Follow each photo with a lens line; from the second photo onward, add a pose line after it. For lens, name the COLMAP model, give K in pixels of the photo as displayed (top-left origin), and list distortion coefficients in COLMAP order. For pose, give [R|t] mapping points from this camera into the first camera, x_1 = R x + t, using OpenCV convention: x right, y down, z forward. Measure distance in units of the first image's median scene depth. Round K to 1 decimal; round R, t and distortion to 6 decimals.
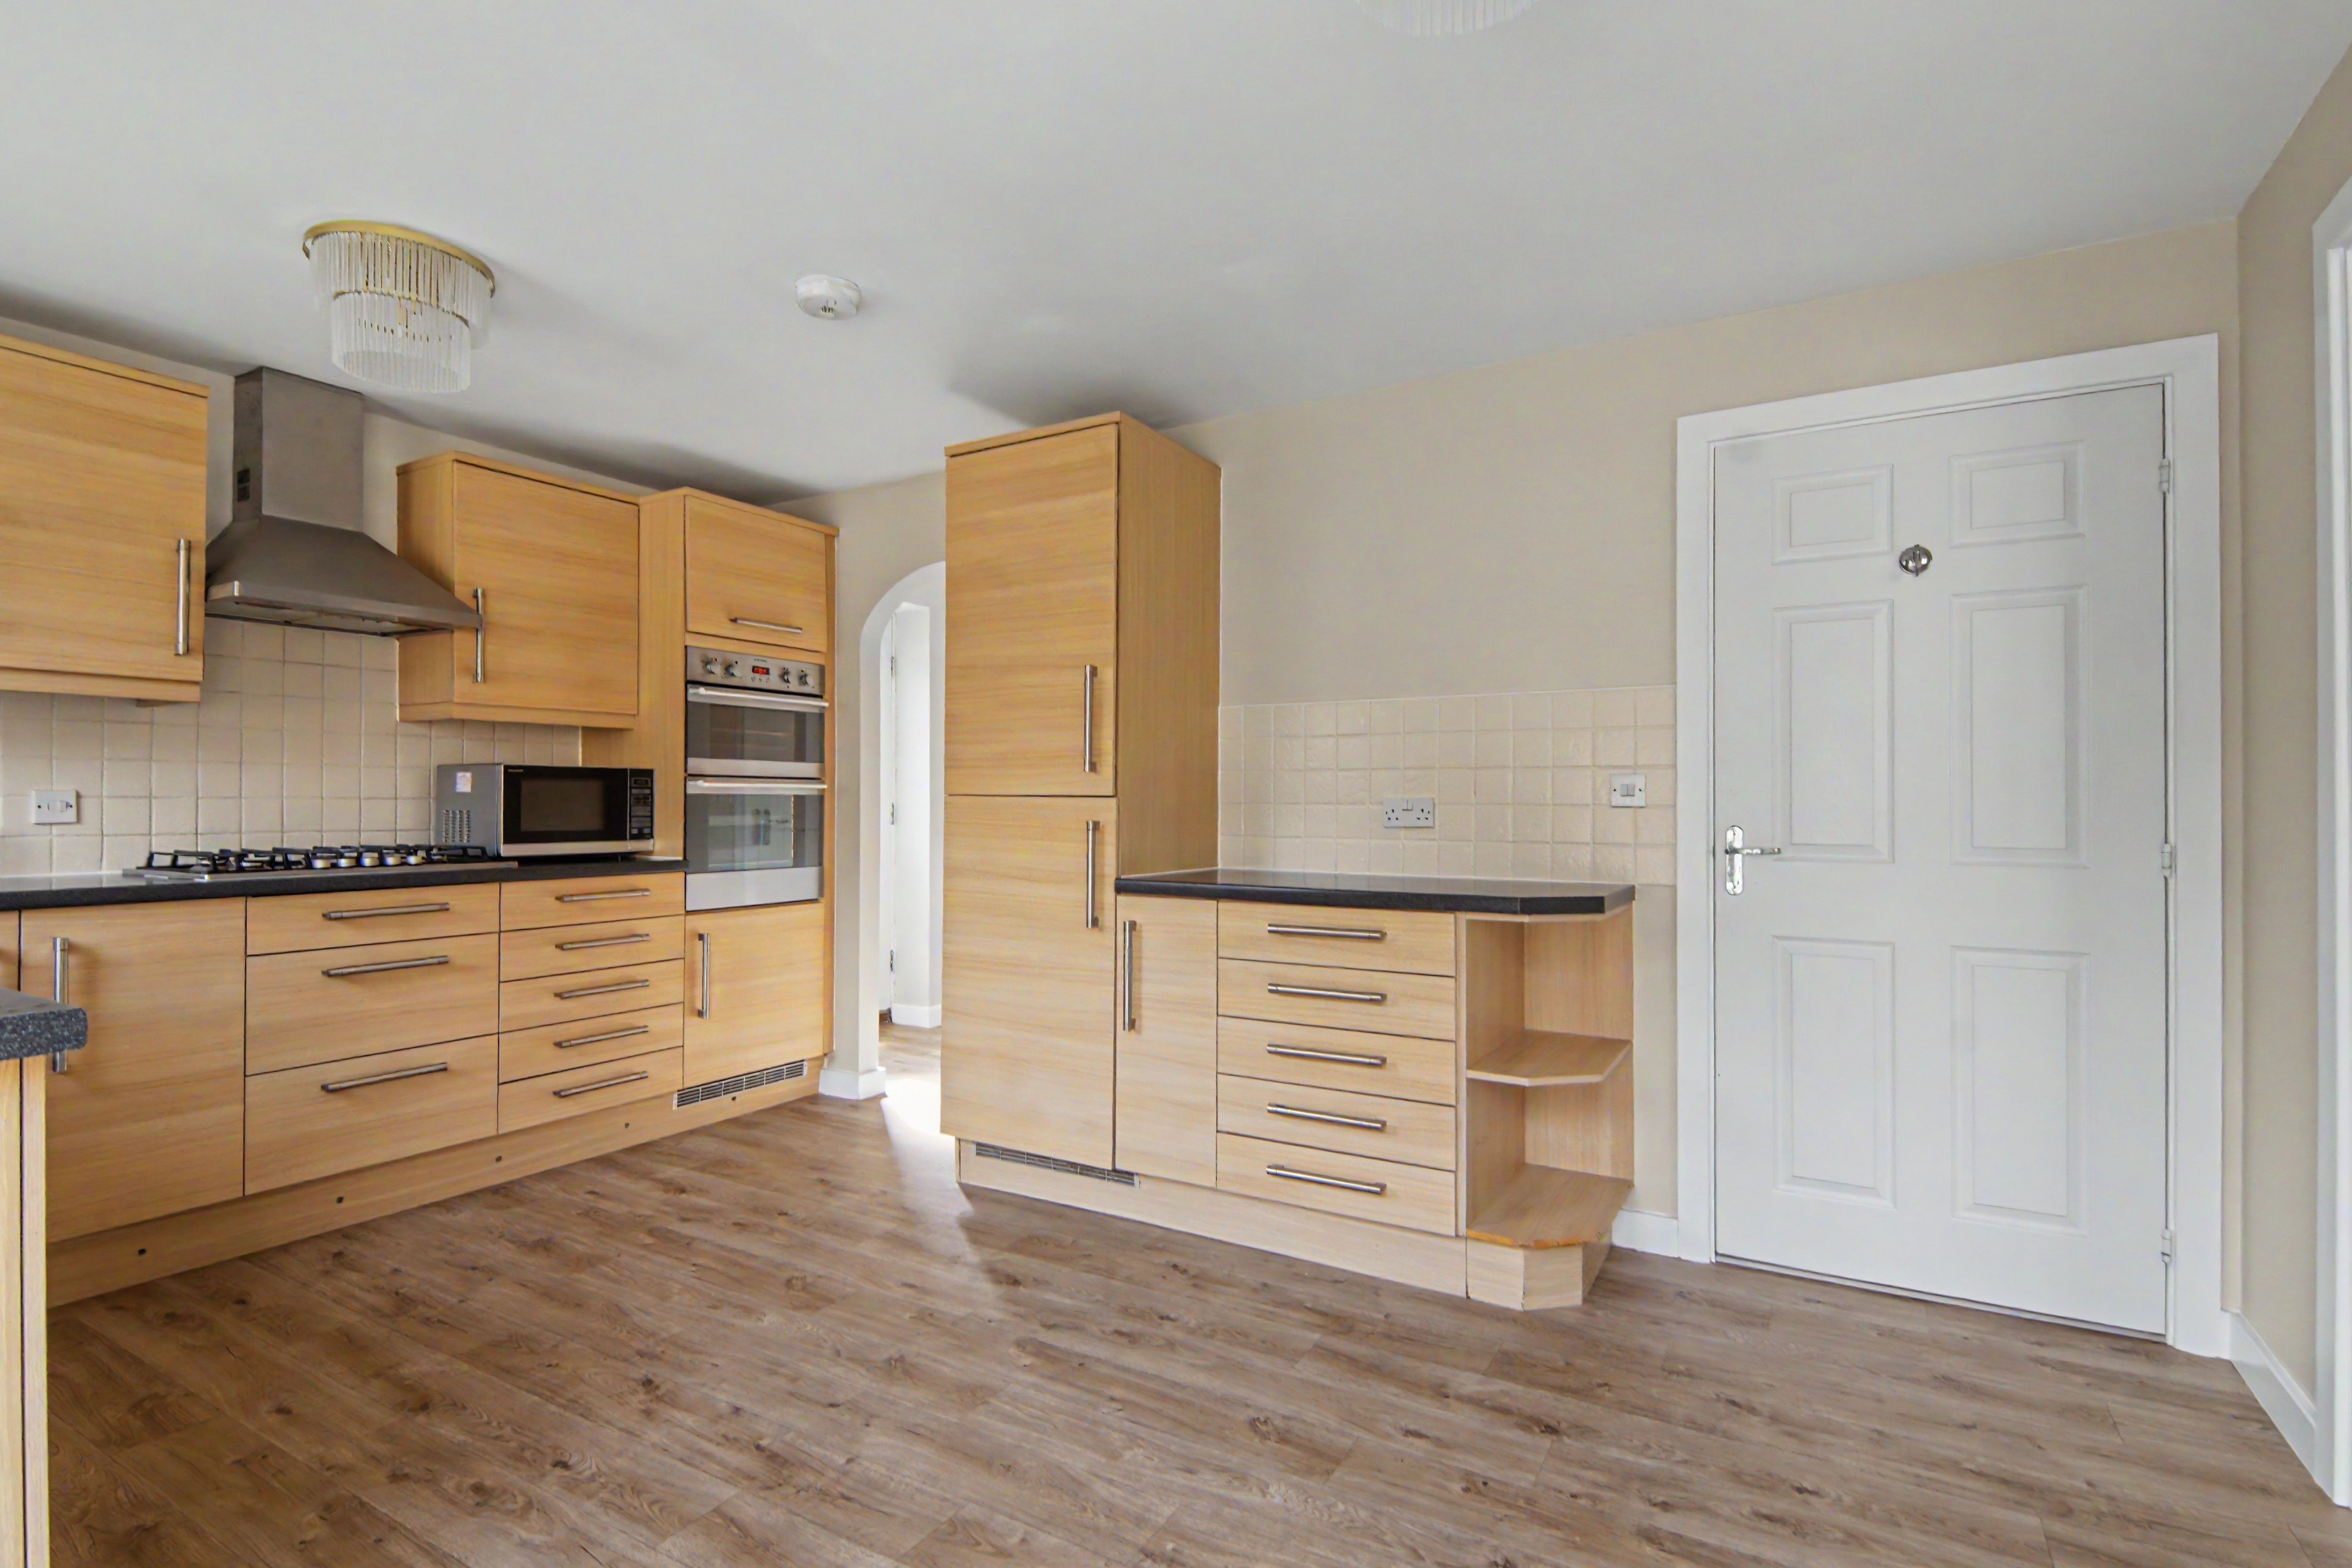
lens RADIAL K [[1138.4, 0, 1162.1], [0, 1138.4, 785.6], [0, 0, 1]] dist [0.022745, -0.016441]
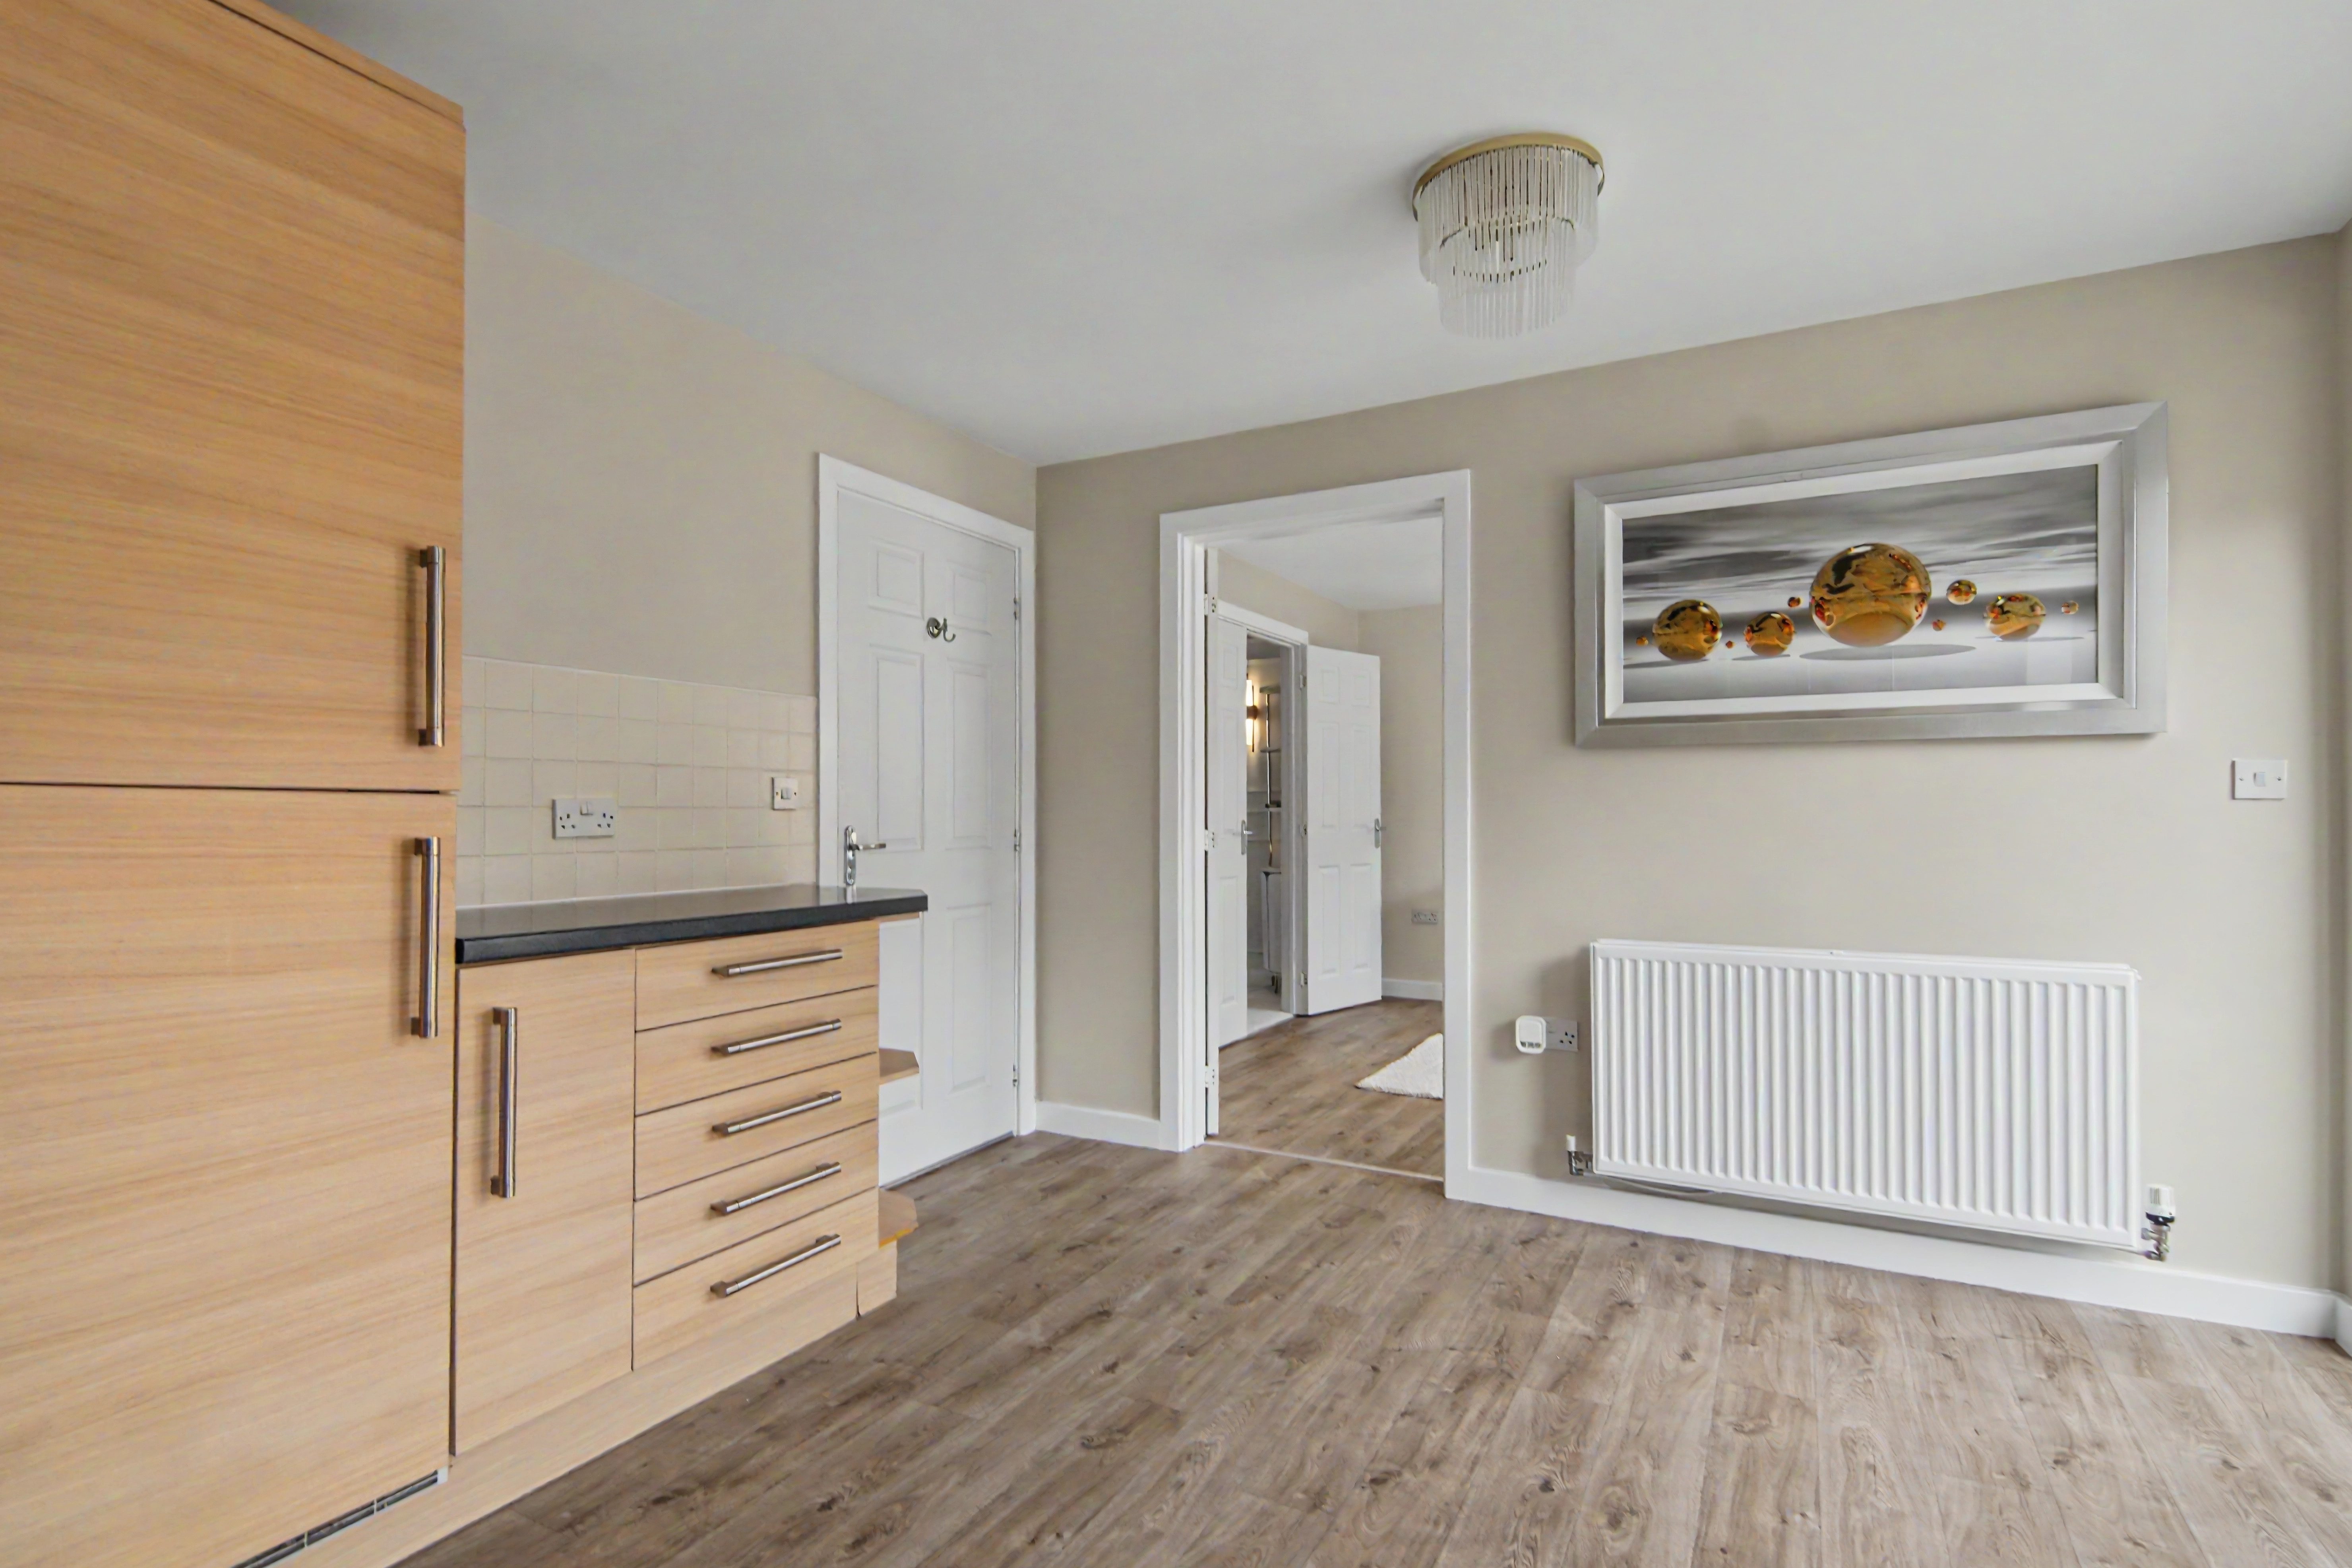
lens RADIAL K [[1135.7, 0, 1133.8], [0, 1135.7, 801.8], [0, 0, 1]] dist [-0.004674, -0.002873]
pose [[-0.015651, 0.007909, 0.999846, -0.634552], [-0.016042, 0.999838, -0.008160, 0.014701], [-0.999749, -0.016167, -0.015521, 0.716852]]
